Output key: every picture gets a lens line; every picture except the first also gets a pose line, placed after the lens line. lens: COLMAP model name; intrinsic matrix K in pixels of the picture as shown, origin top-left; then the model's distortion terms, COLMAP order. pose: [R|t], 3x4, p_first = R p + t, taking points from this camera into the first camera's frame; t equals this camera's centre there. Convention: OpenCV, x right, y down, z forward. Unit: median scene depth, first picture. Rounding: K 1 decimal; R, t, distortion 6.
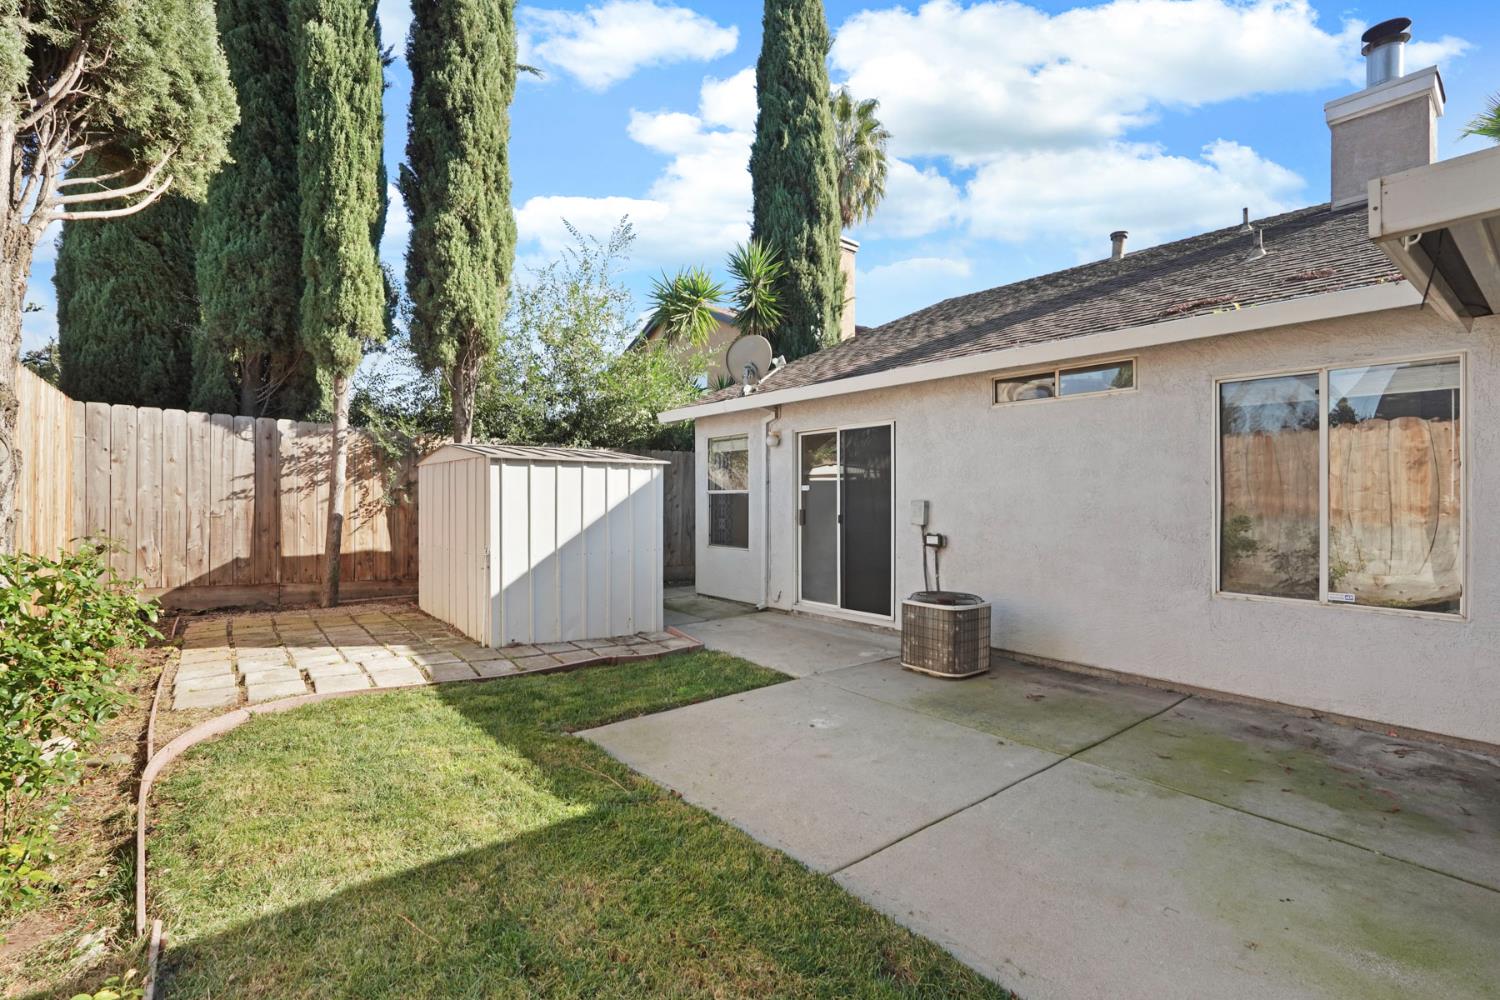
lens RADIAL K [[669.8, 0, 751.0], [0, 669.8, 497.6], [0, 0, 1]] dist [-0.010520, 0.006474]
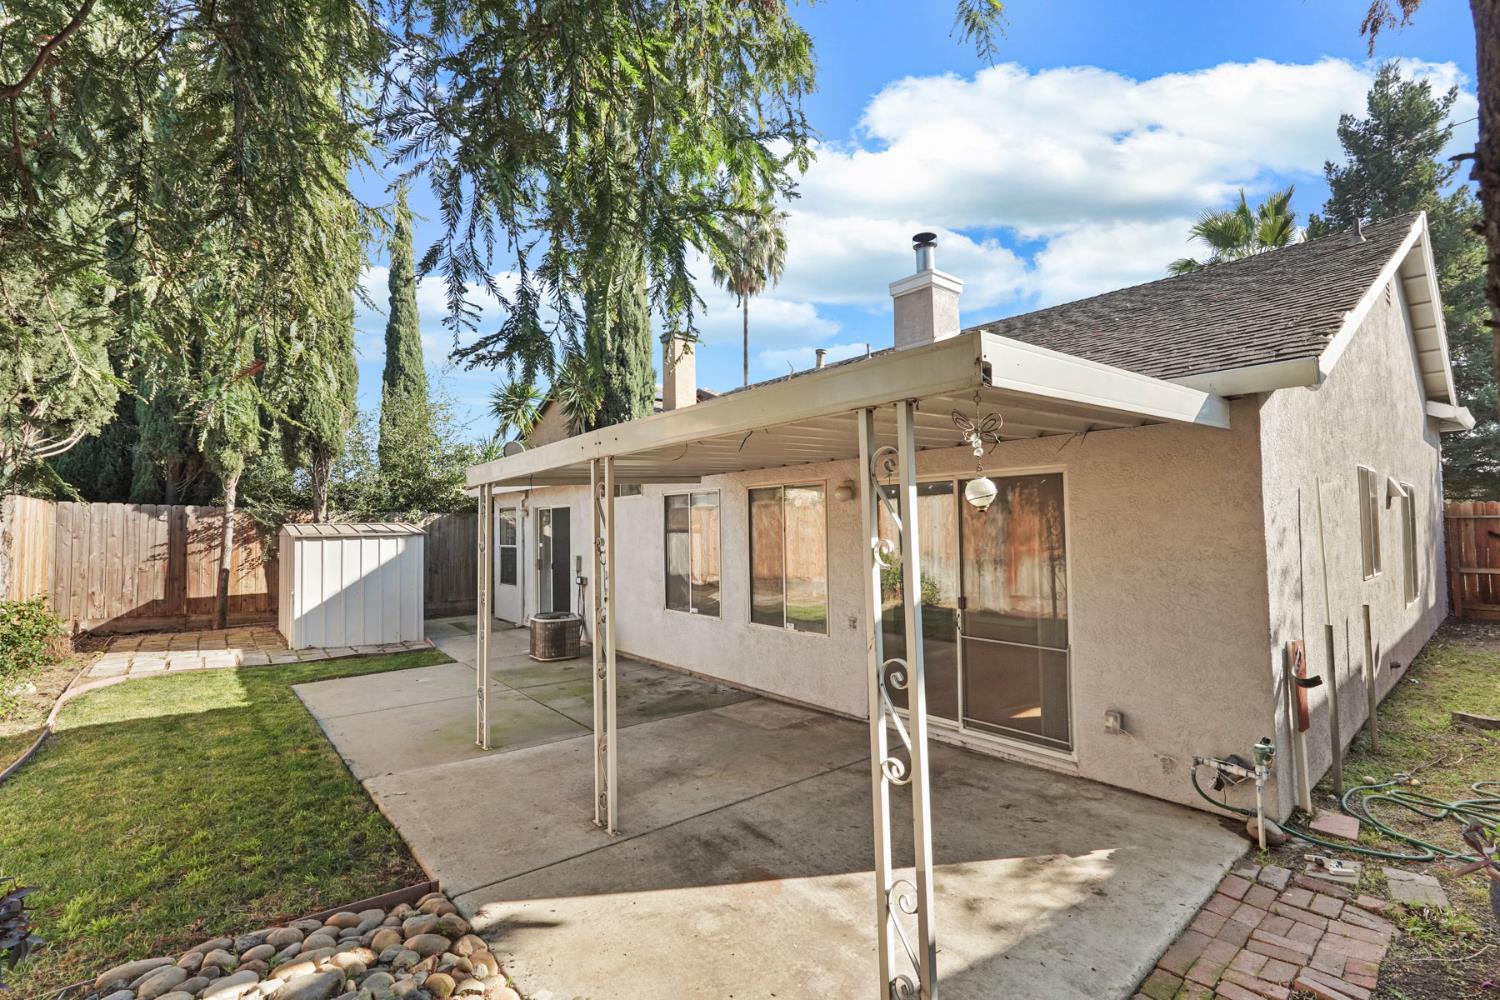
lens RADIAL K [[669.8, 0, 757.0], [0, 669.8, 499.3], [0, 0, 1]] dist [-0.010520, 0.006474]
pose [[0.999858, -0.015580, 0.006381, 0.581476], [0.015814, 0.999137, -0.038416, -0.053692], [-0.005777, 0.038511, 0.999241, -0.527654]]
